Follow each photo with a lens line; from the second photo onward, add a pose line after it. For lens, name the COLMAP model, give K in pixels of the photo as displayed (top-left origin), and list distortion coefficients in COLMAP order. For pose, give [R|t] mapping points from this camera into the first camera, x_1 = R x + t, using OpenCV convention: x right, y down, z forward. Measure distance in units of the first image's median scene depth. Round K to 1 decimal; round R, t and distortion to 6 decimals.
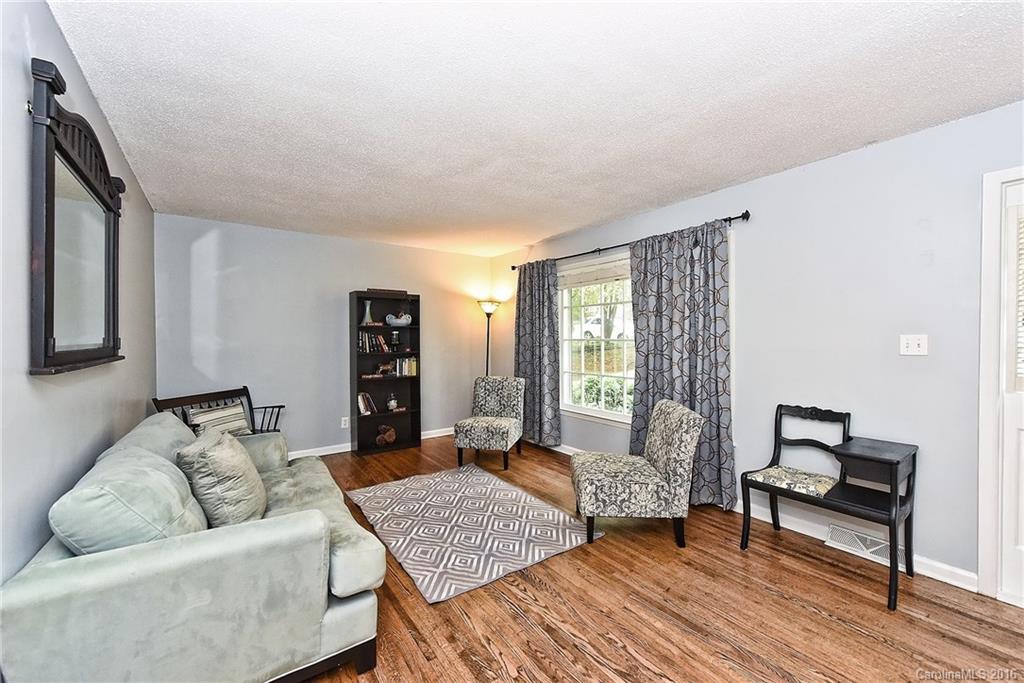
lens RADIAL K [[402.3, 0, 512.7], [0, 402.3, 339.0], [0, 0, 1]] dist [-0.001486, 0.000092]
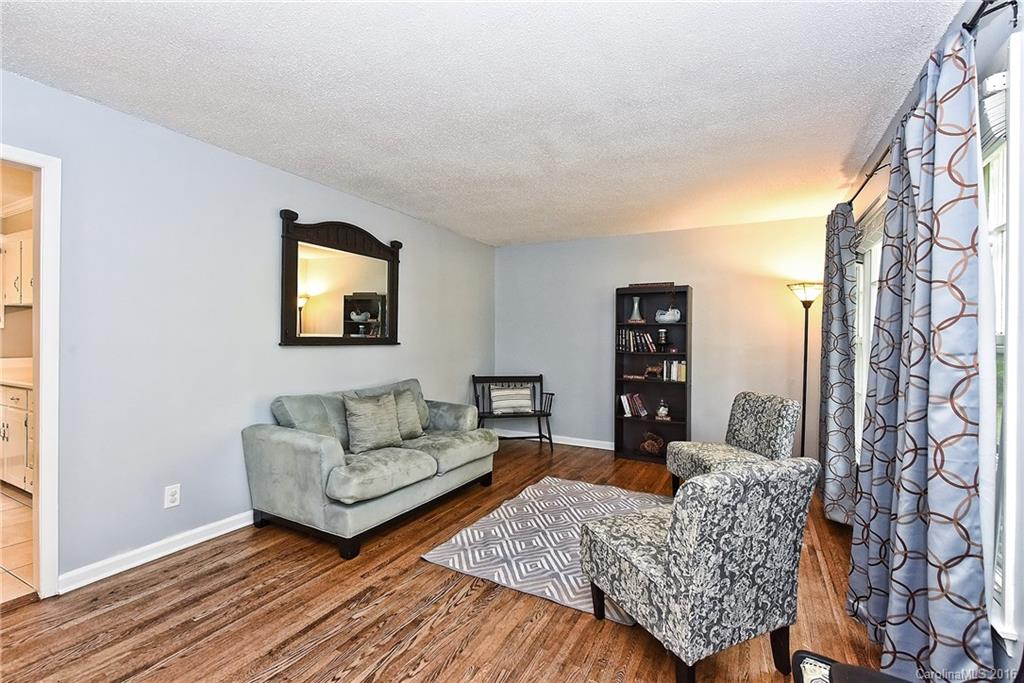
lens RADIAL K [[447.7, 0, 511.0], [0, 447.7, 337.5], [0, 0, 1]] dist [-0.004433, -0.000433]
pose [[0.445444, 0.008537, -0.895269, 0.468344], [-0.017819, 0.999841, 0.000668, 0.004517], [0.895132, 0.015655, 0.445526, 0.279798]]
